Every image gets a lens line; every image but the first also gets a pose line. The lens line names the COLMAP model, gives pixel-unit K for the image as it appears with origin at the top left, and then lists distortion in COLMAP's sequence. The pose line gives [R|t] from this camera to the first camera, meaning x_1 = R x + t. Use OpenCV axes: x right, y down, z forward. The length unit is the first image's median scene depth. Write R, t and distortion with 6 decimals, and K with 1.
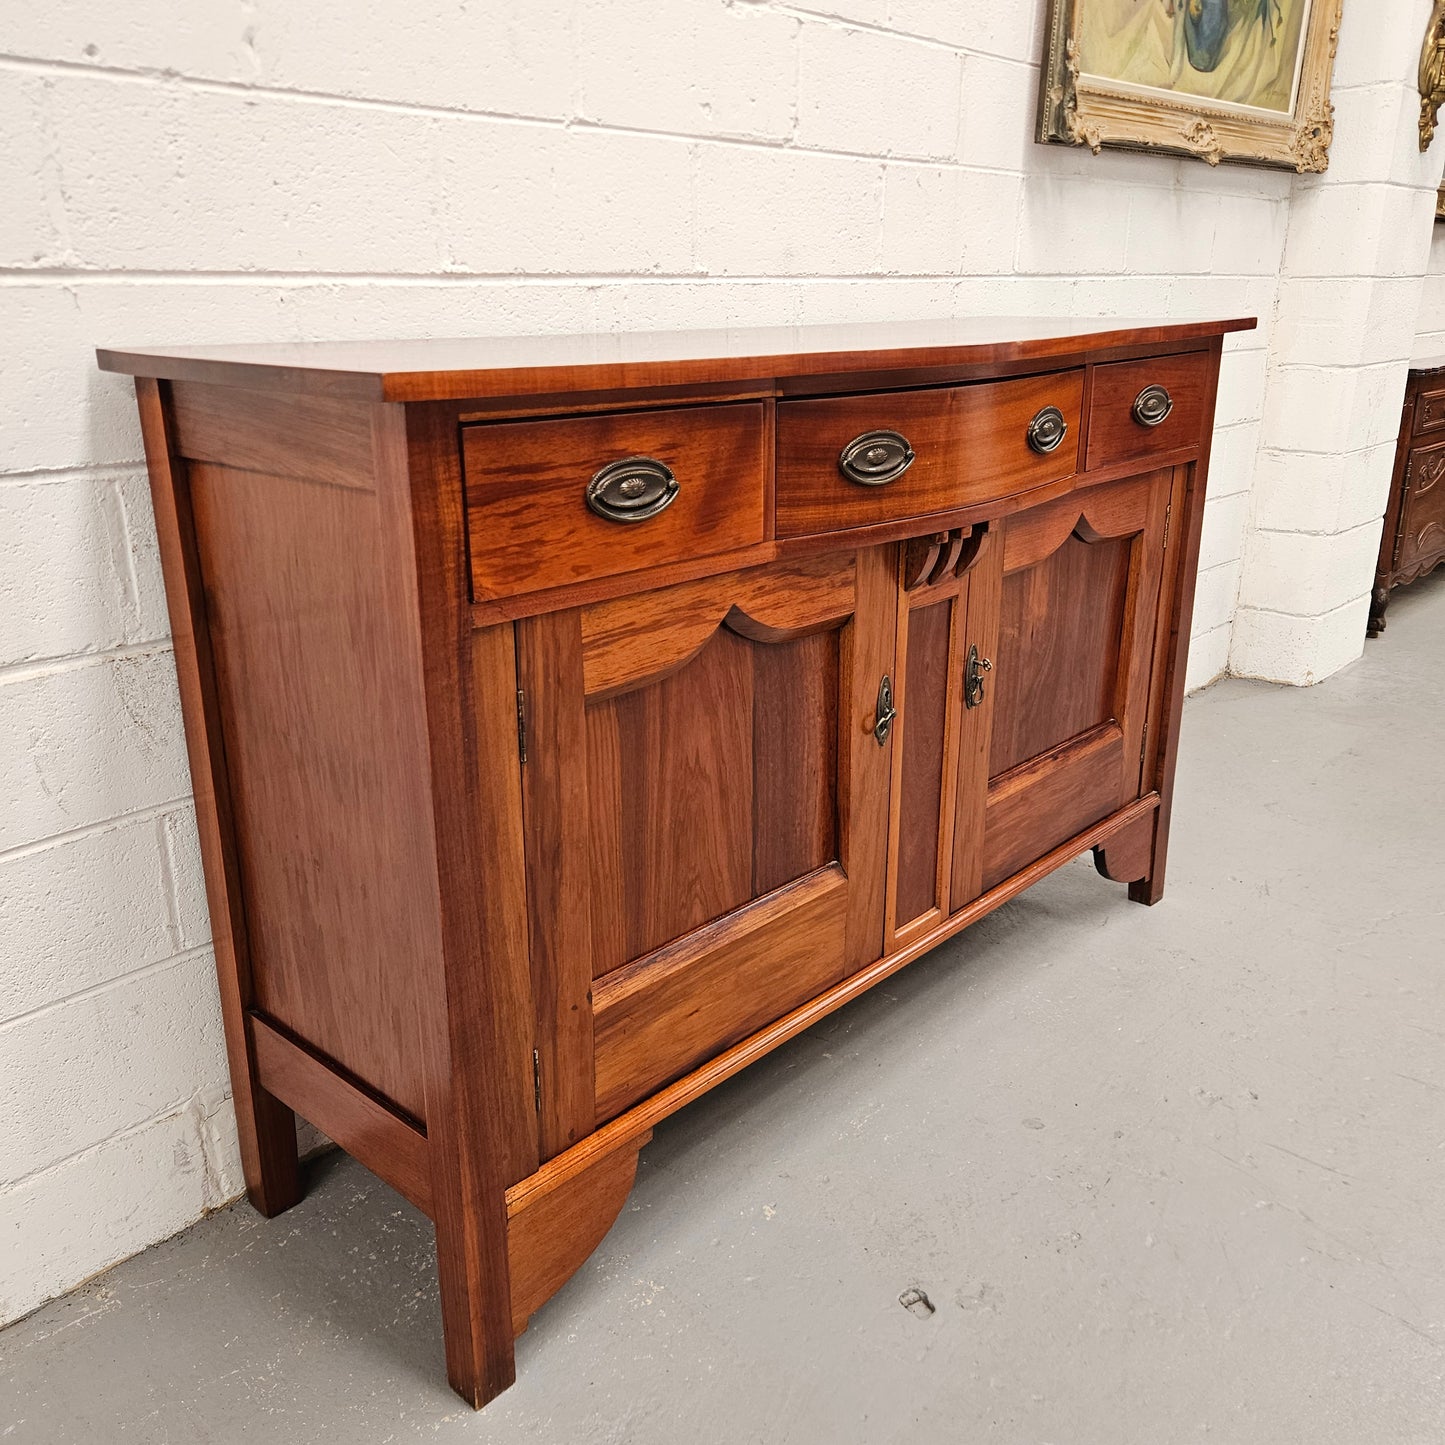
lens RADIAL K [[1295.9, 0, 737.9], [0, 1295.9, 699.6], [0, 0, 1]] dist [0.077295, -0.077358]
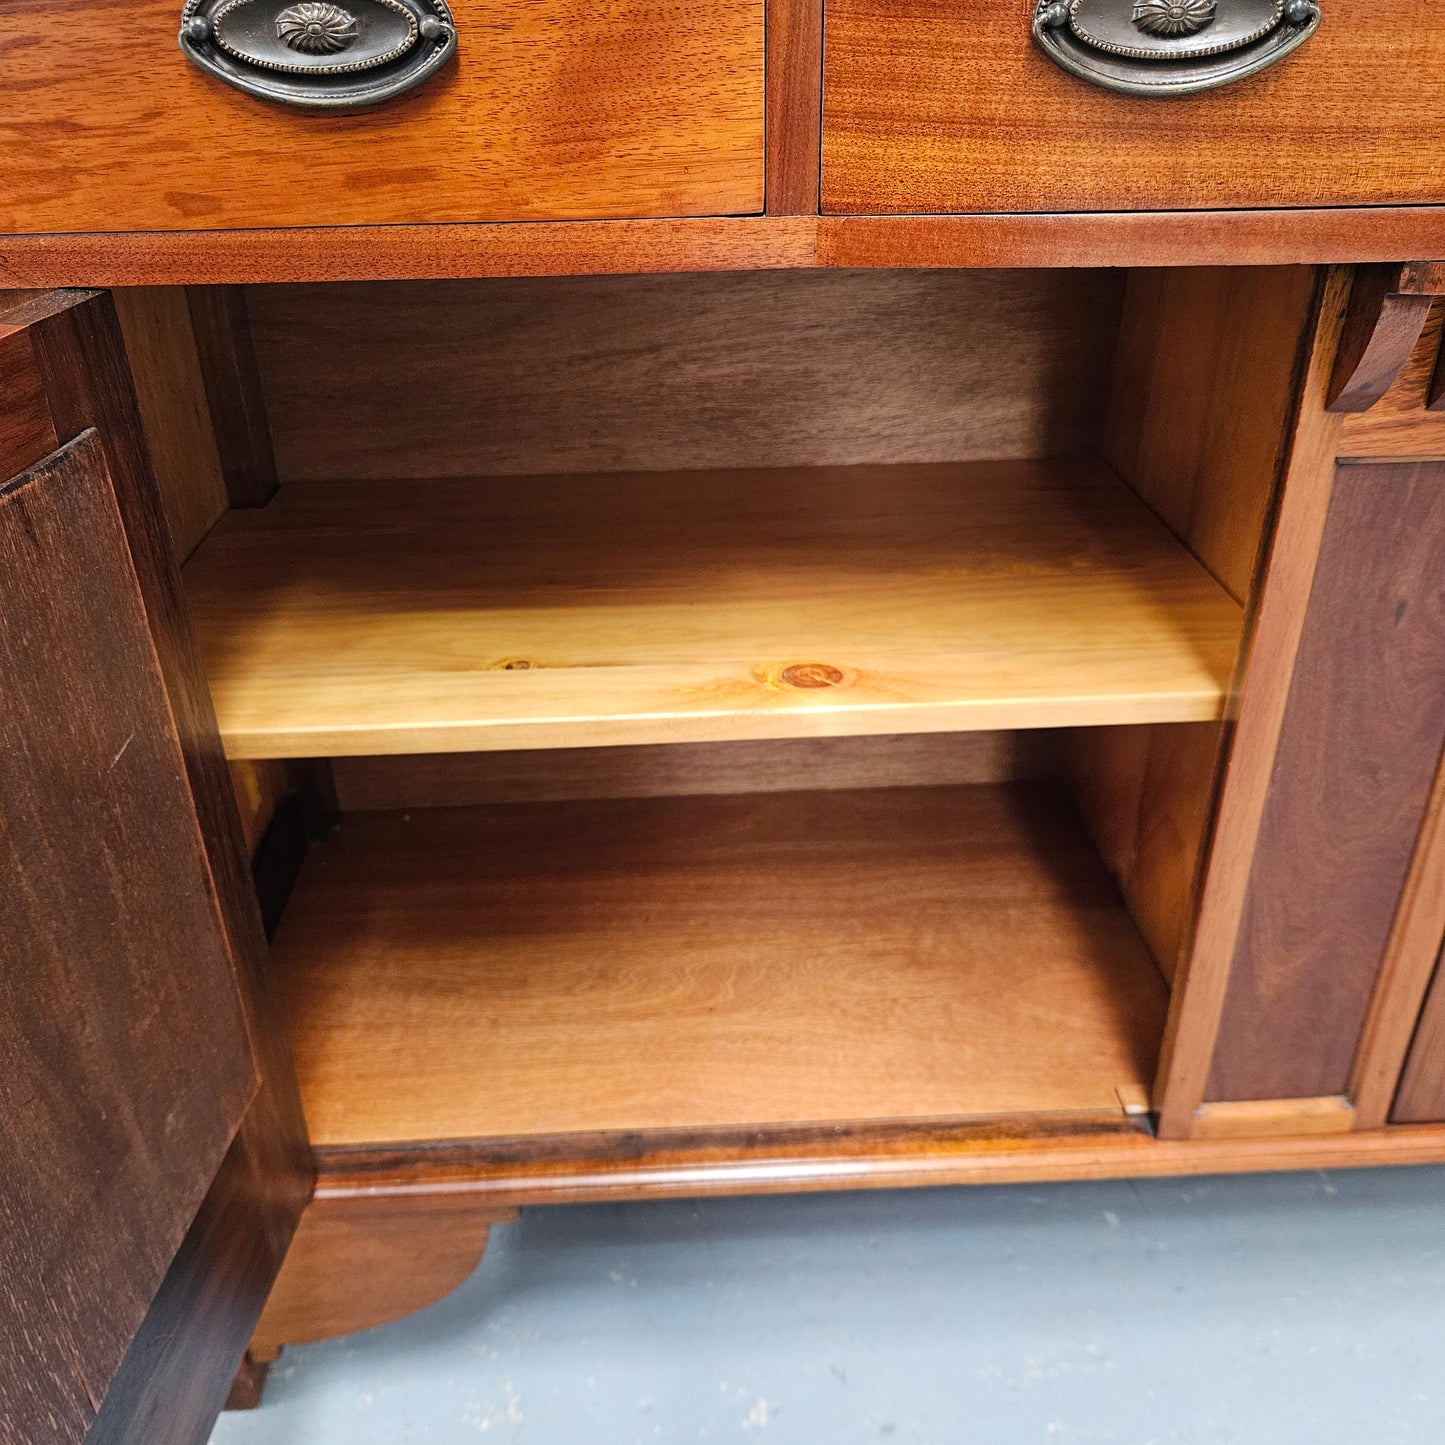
lens RADIAL K [[1295.9, 0, 703.4], [0, 1295.9, 702.8], [0, 0, 1]] dist [0.077295, -0.077358]
pose [[0.703926, 0.322447, -0.632864, 0.315893], [-0.195325, 0.944541, 0.263991, -0.076311], [0.682888, -0.062216, 0.727869, 0.637262]]
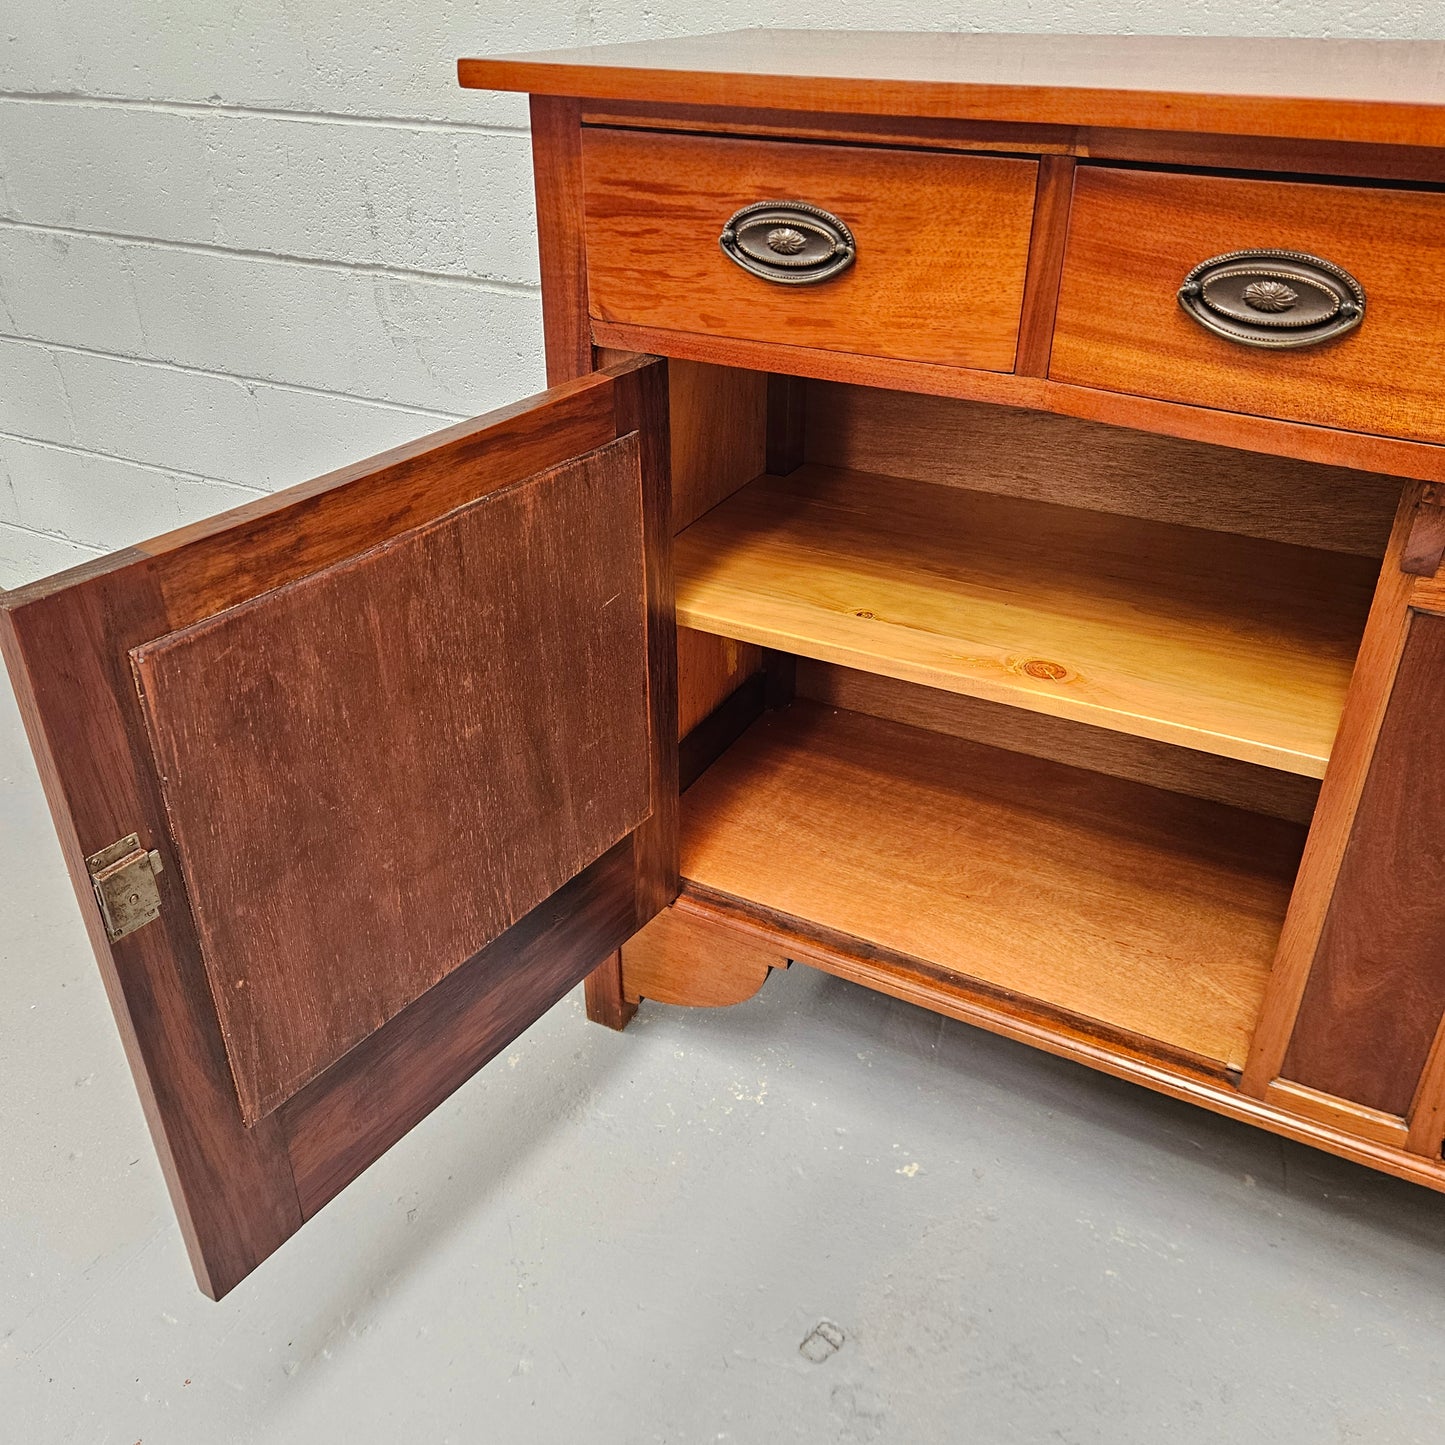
lens RADIAL K [[1295.9, 0, 710.8], [0, 1295.9, 710.2], [0, 0, 1]] dist [0.077295, -0.077358]
pose [[0.238235, 0.484575, -0.841684, 0.631706], [-0.294555, 0.861867, 0.412822, -0.199286], [0.925463, 0.149574, 0.348061, 0.608211]]
